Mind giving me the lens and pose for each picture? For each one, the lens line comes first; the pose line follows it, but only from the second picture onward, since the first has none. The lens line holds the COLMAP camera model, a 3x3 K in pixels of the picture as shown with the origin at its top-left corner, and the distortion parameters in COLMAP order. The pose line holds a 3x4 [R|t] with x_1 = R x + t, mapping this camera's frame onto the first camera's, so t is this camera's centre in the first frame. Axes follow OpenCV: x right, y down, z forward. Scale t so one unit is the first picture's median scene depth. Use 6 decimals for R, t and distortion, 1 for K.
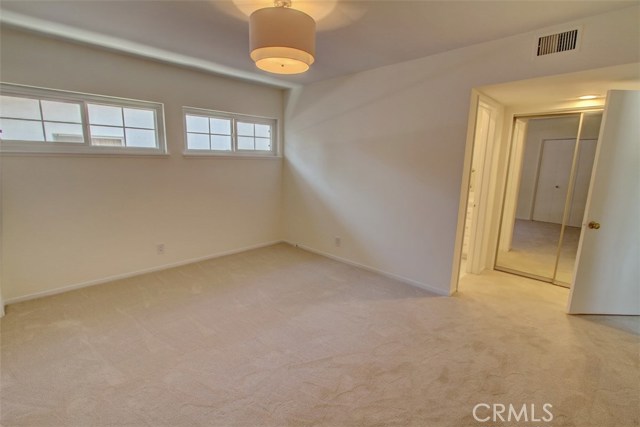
lens RADIAL K [[295.0, 0, 325.9], [0, 295.0, 216.7], [0, 0, 1]] dist [-0.017414, 0.000085]
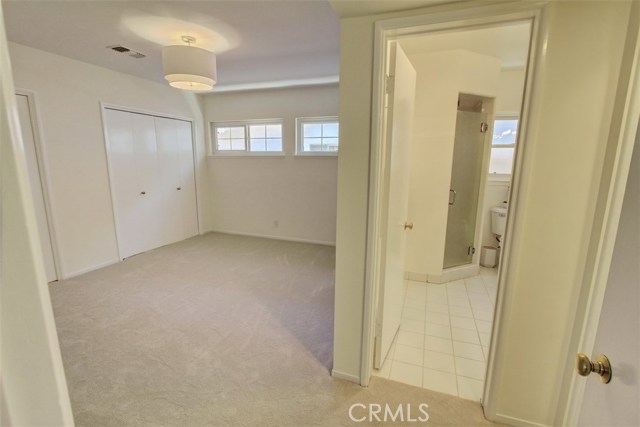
lens RADIAL K [[295.0, 0, 323.2], [0, 295.0, 214.6], [0, 0, 1]] dist [-0.017414, 0.000085]
pose [[0.380920, 0.154470, -0.911613, 0.818003], [-0.178615, 0.979668, 0.091367, -0.106976], [0.907192, 0.128024, 0.400766, 0.677242]]
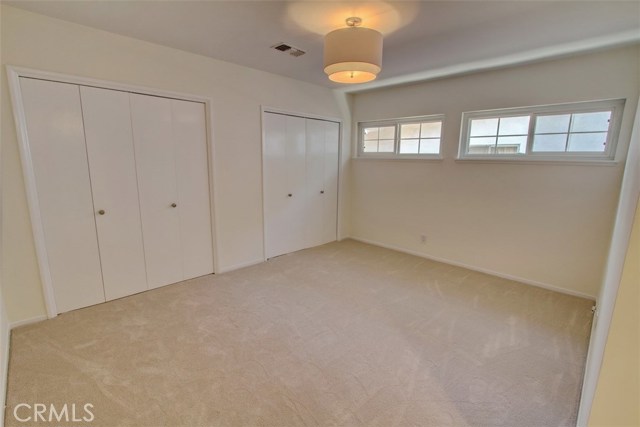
lens RADIAL K [[295.0, 0, 325.8], [0, 295.0, 210.8], [0, 0, 1]] dist [-0.017414, 0.000085]
pose [[-0.030558, 0.151401, -0.988000, 0.635188], [-0.207548, 0.965956, 0.154442, -0.107508], [0.977747, 0.209777, 0.001906, 0.634350]]
